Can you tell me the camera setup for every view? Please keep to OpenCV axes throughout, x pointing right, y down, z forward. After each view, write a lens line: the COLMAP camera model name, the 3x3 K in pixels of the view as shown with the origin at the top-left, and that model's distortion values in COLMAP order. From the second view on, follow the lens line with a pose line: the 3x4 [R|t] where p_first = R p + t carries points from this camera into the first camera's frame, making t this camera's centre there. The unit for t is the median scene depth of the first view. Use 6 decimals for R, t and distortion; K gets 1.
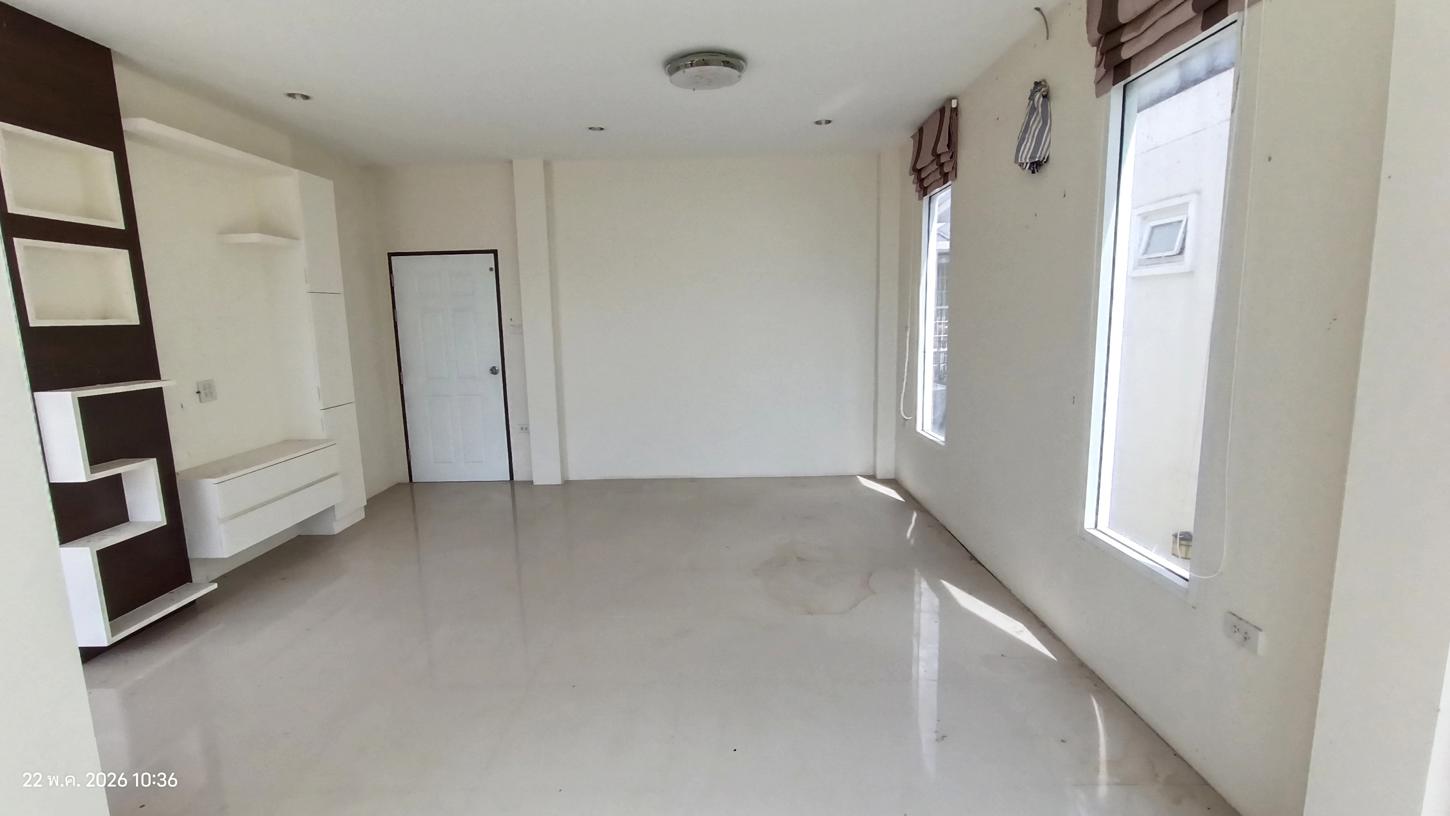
lens RADIAL K [[662.8, 0, 714.9], [0, 662.8, 413.1], [0, 0, 1]] dist [-0.031171, 0.017371]
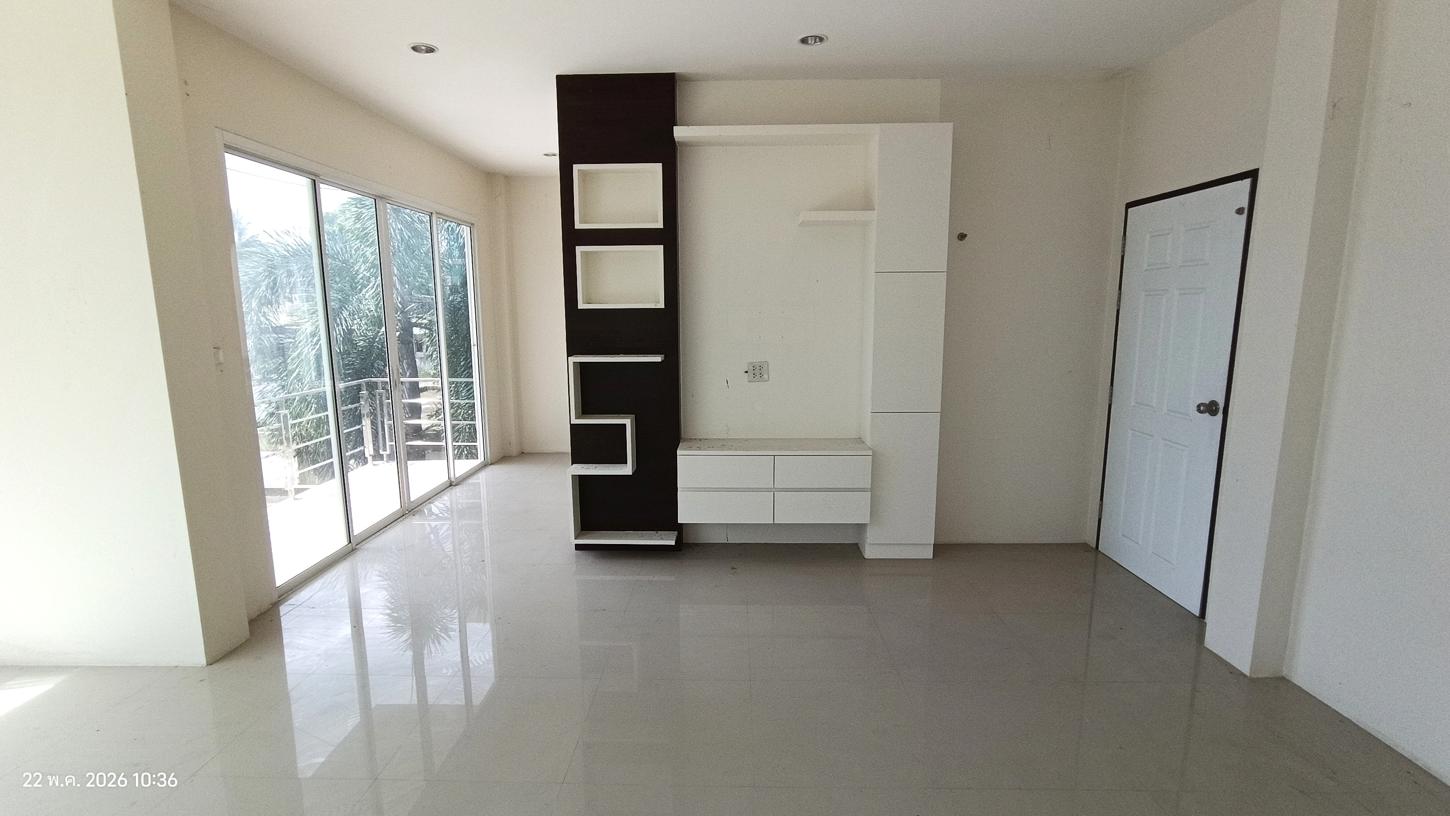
lens RADIAL K [[662.8, 0, 714.9], [0, 662.8, 413.1], [0, 0, 1]] dist [-0.031171, 0.017371]
pose [[-0.012070, 0.177245, -0.984093, 0.284055], [-0.142325, 0.973840, 0.177144, -0.148819], [0.989746, 0.142199, 0.013472, 0.933121]]
